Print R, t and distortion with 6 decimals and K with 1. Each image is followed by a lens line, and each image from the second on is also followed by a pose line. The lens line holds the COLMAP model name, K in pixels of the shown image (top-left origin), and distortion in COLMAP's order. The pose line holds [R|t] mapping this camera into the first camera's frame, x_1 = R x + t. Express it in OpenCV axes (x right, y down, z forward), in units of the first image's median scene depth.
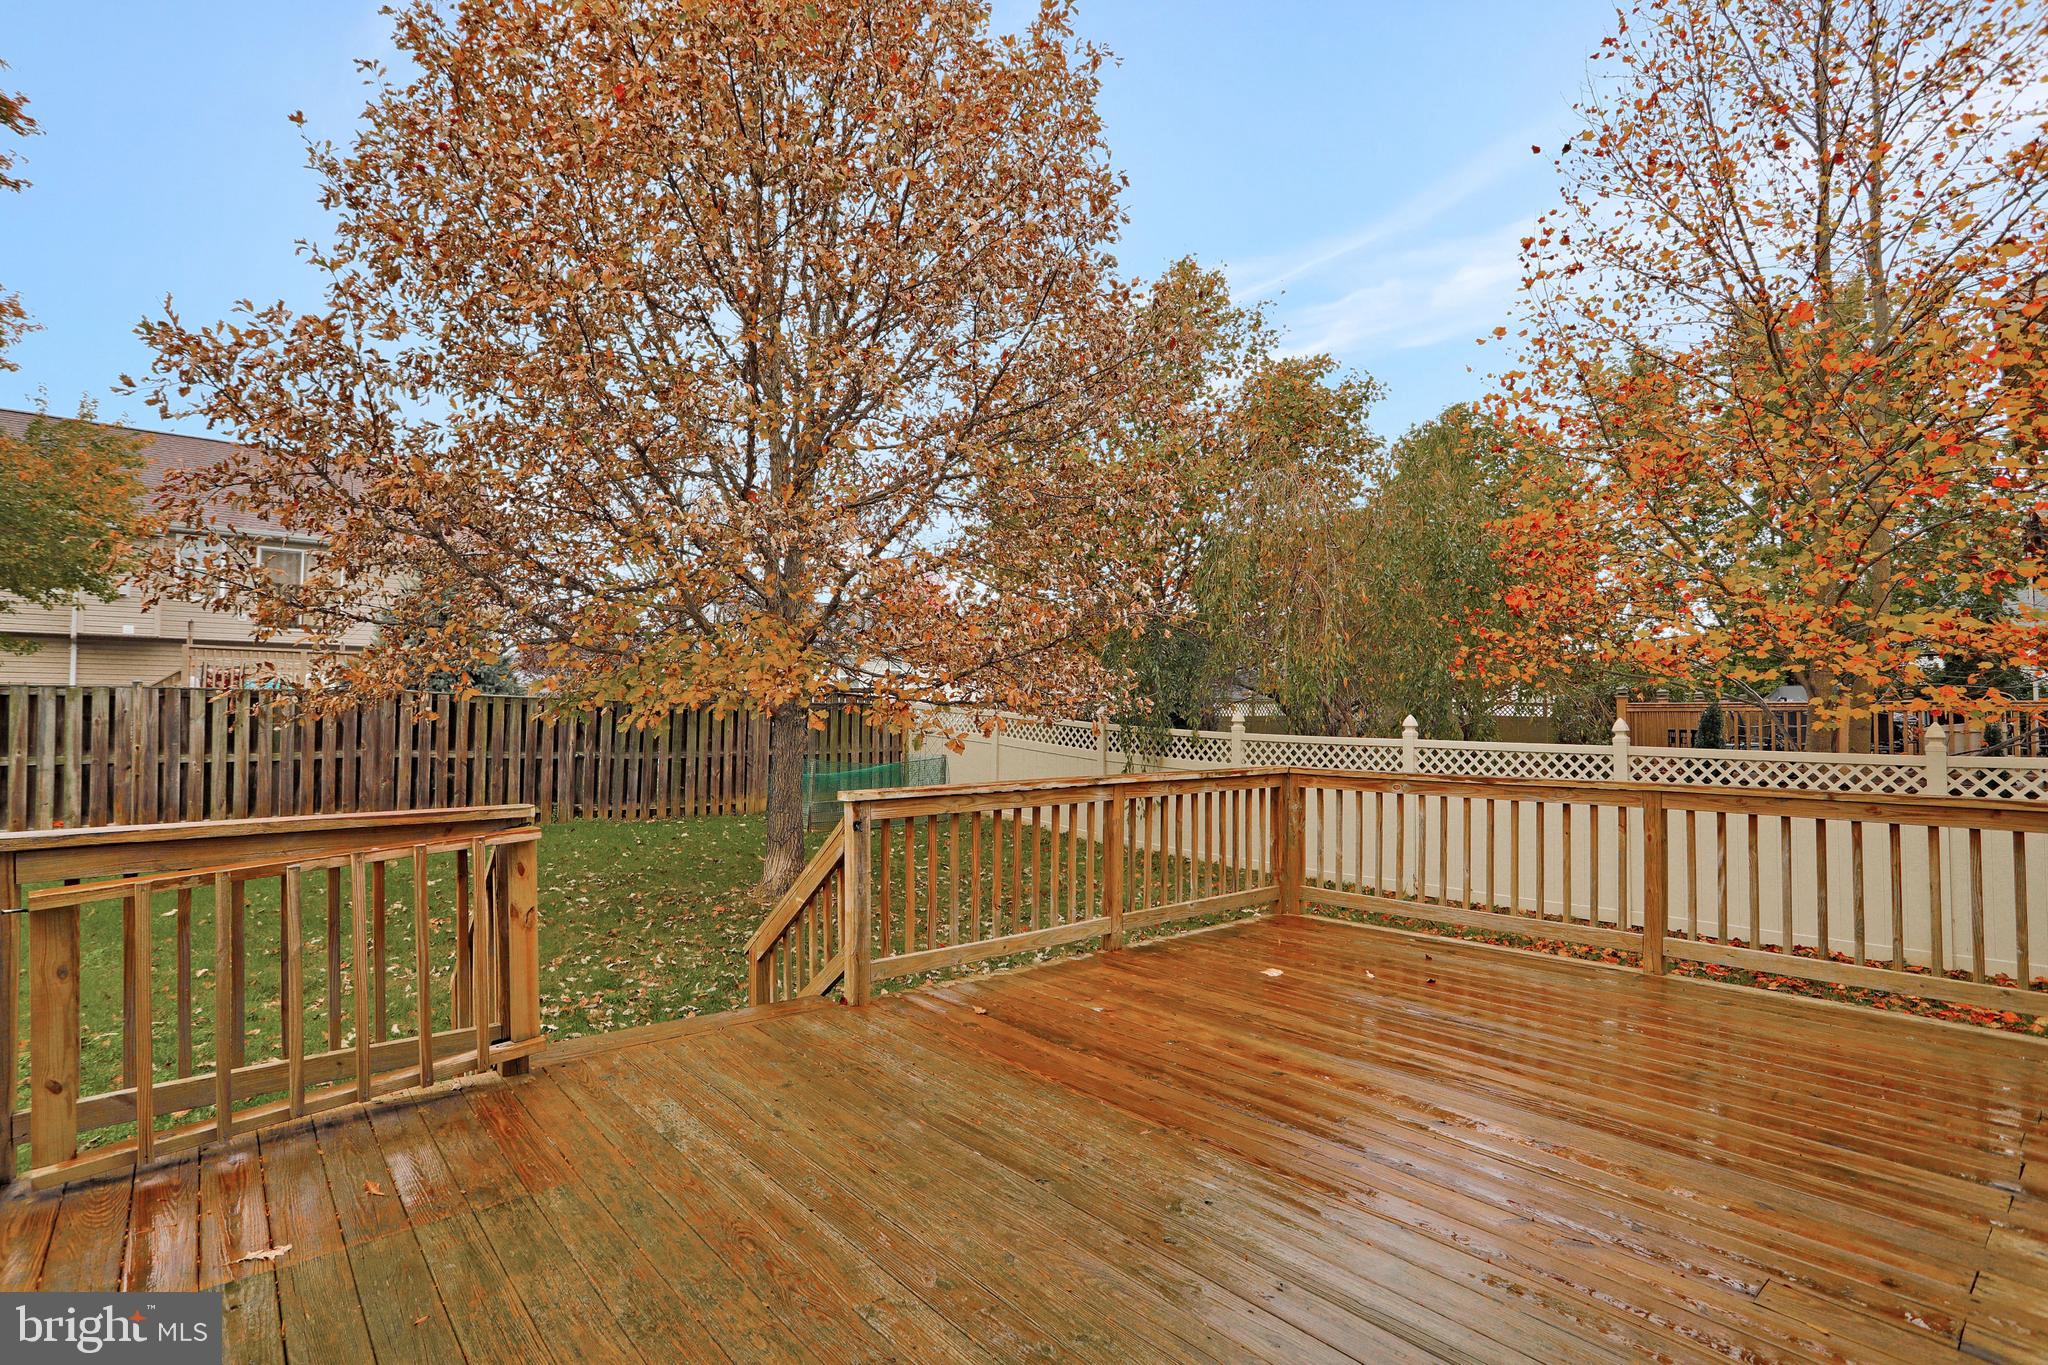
lens RADIAL K [[1017.9, 0, 1008.8], [0, 1017.9, 680.1], [0, 0, 1]] dist [-0.035562, 0.016373]
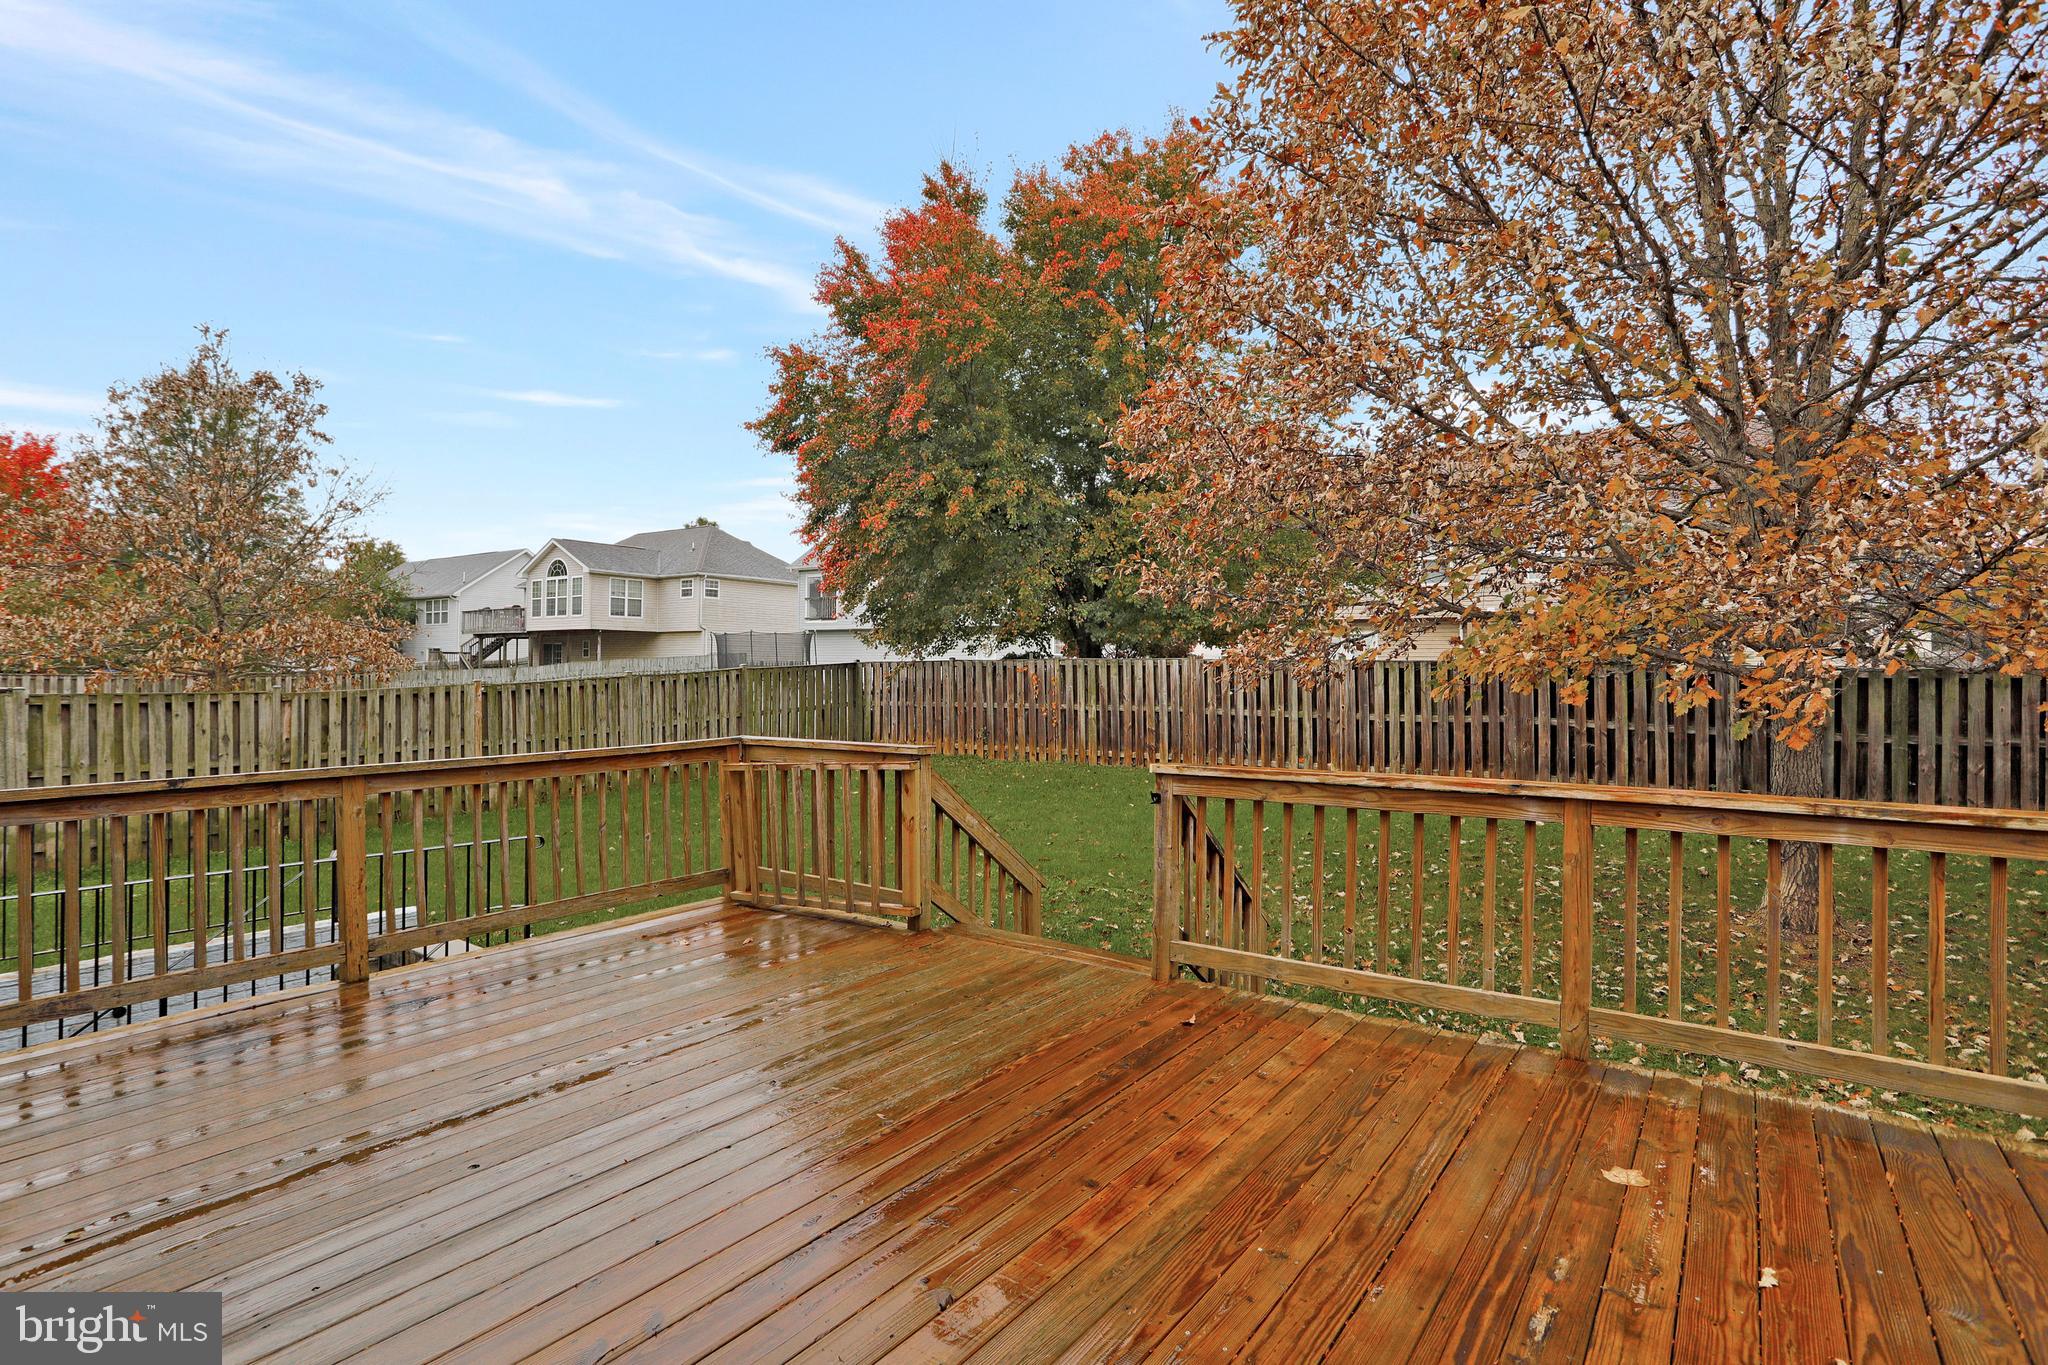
lens RADIAL K [[1017.9, 0, 1008.8], [0, 1017.9, 680.1], [0, 0, 1]] dist [-0.035562, 0.016373]
pose [[0.243120, 0.002412, -0.969993, 0.299294], [0.026487, 0.999608, 0.009124, 0.008124], [0.969635, -0.027910, 0.242960, 0.248114]]
